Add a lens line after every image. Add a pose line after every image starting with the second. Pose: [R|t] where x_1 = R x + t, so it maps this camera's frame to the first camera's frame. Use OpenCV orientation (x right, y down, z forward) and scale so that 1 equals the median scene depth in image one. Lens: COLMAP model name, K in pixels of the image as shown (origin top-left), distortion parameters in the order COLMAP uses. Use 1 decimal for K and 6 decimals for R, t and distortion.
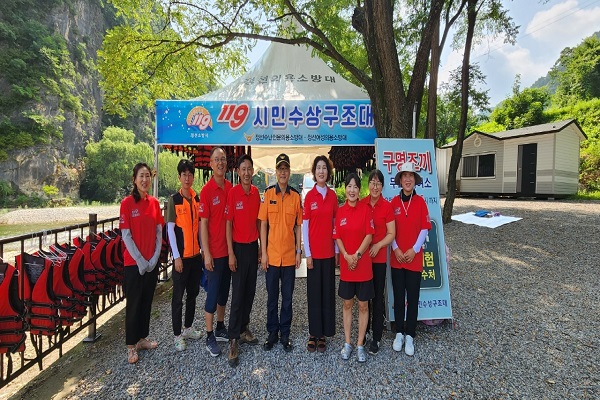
lens RADIAL K [[255.5, 0, 298.8], [0, 255.5, 200.0], [0, 0, 1]] dist [-0.000303, 0.000061]
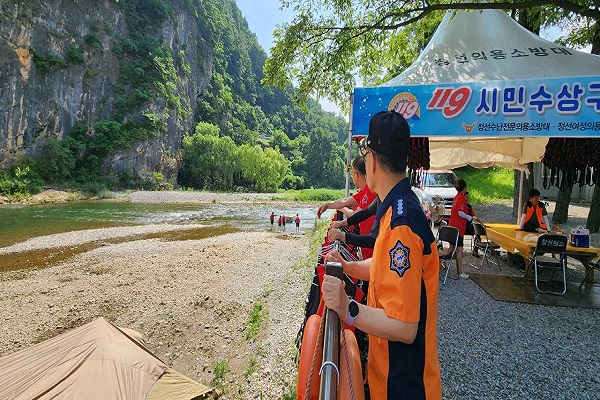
lens RADIAL K [[255.5, 0, 298.8], [0, 255.5, 200.0], [0, 0, 1]] dist [-0.000303, 0.000061]
pose [[0.966276, 0.061118, -0.250152, -0.410028], [-0.055192, 0.998005, 0.030645, -0.001915], [0.251526, -0.015805, 0.967721, 0.040527]]
